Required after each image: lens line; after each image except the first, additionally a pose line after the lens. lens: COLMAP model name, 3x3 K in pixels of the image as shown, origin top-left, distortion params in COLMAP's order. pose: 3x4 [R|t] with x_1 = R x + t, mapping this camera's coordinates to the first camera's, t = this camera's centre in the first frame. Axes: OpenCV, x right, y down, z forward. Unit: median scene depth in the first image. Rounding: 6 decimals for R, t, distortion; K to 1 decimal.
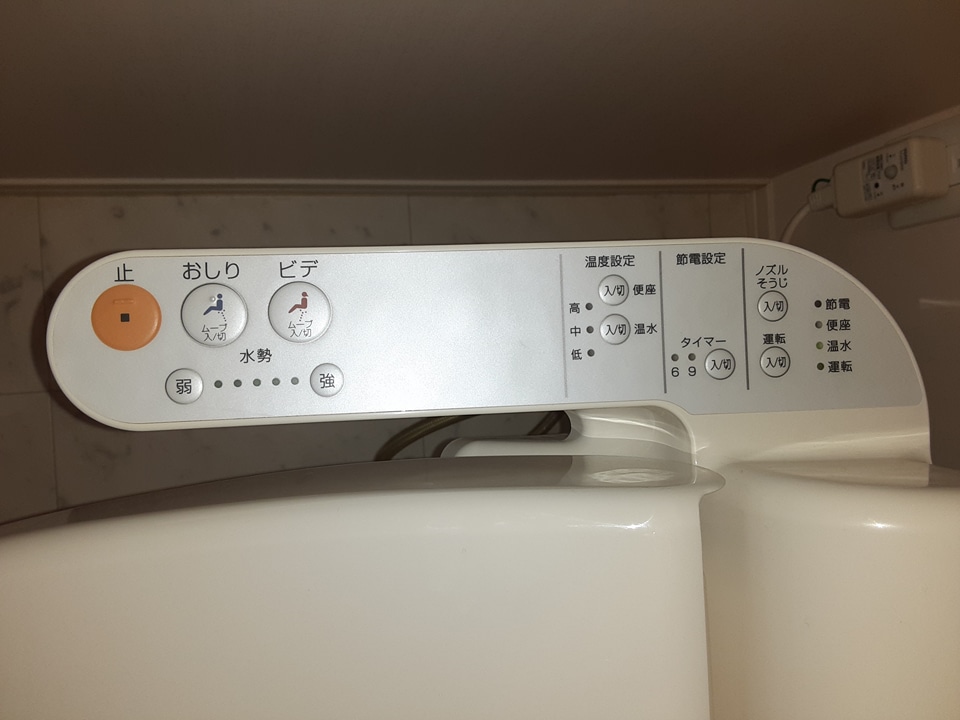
lens RADIAL K [[766.2, 0, 480.0], [0, 766.2, 360.0], [0, 0, 1]] dist [0.041456, 0.000902]
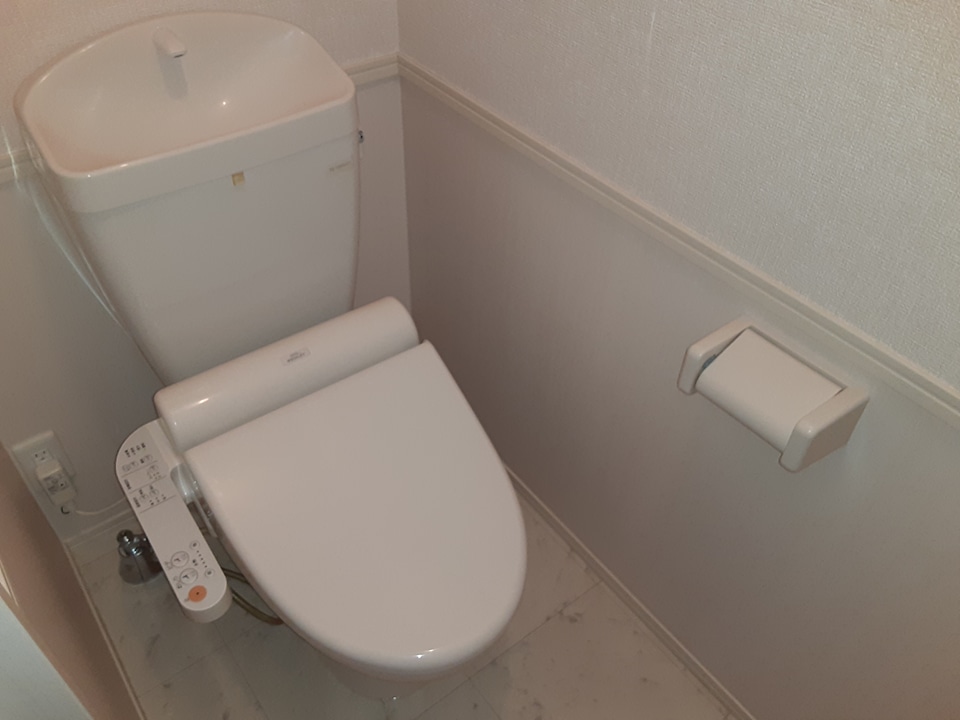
lens RADIAL K [[766.2, 0, 480.0], [0, 766.2, 360.0], [0, 0, 1]] dist [0.041456, 0.000902]
pose [[-0.541833, -0.741074, 0.396518, -1.769123], [0.824412, -0.376784, 0.422349, -0.077132], [-0.163590, 0.555737, 0.815104, -2.845553]]
